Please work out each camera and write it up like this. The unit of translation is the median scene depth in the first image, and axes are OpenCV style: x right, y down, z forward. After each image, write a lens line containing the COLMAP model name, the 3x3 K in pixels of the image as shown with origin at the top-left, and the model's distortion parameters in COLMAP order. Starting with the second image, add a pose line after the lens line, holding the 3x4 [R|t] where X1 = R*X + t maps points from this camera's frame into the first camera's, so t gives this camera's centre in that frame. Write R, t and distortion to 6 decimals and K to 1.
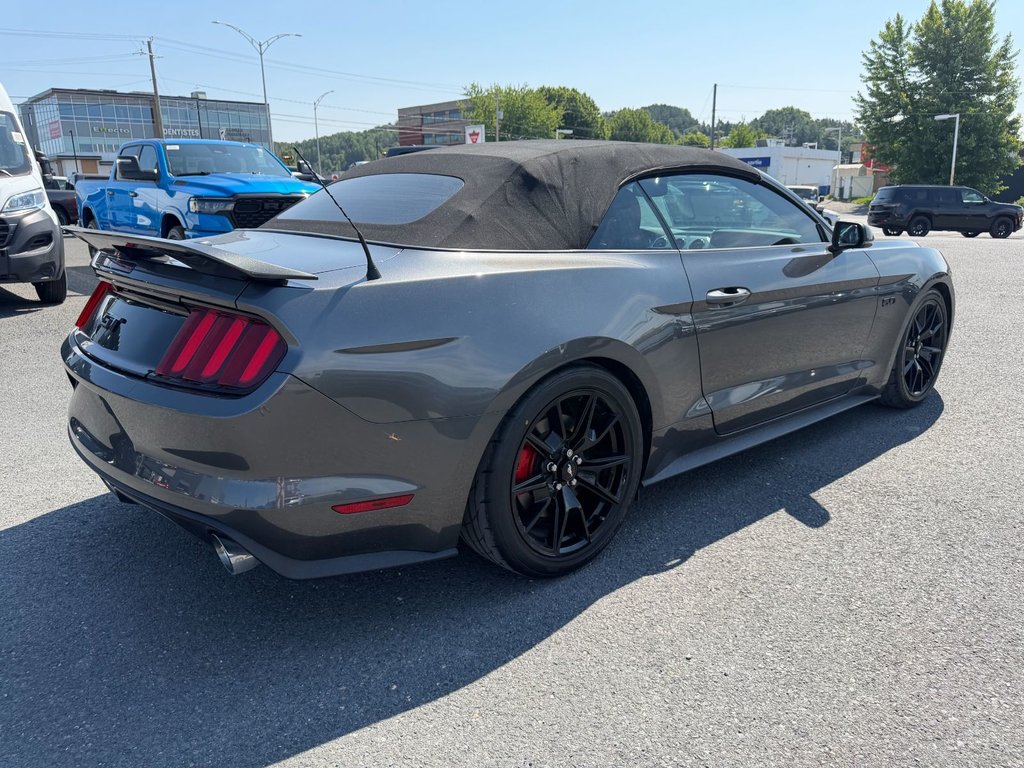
lens RADIAL K [[742.5, 0, 504.0], [0, 742.5, 381.4], [0, 0, 1]] dist [0.011915, -0.016902]
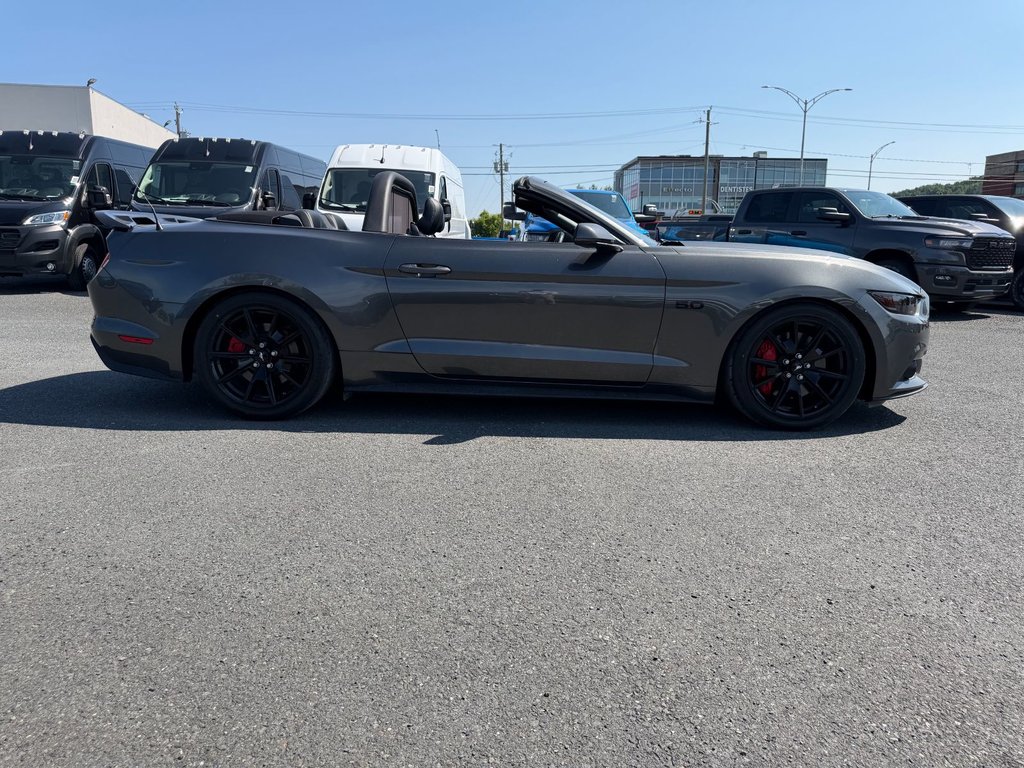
lens RADIAL K [[742.5, 0, 507.1], [0, 742.5, 384.5], [0, 0, 1]] dist [0.011915, -0.016902]
pose [[0.743408, 0.141029, -0.653801, 0.516480], [-0.185238, 0.982693, 0.001347, 0.025176], [0.642675, 0.120108, 0.756666, 0.031447]]
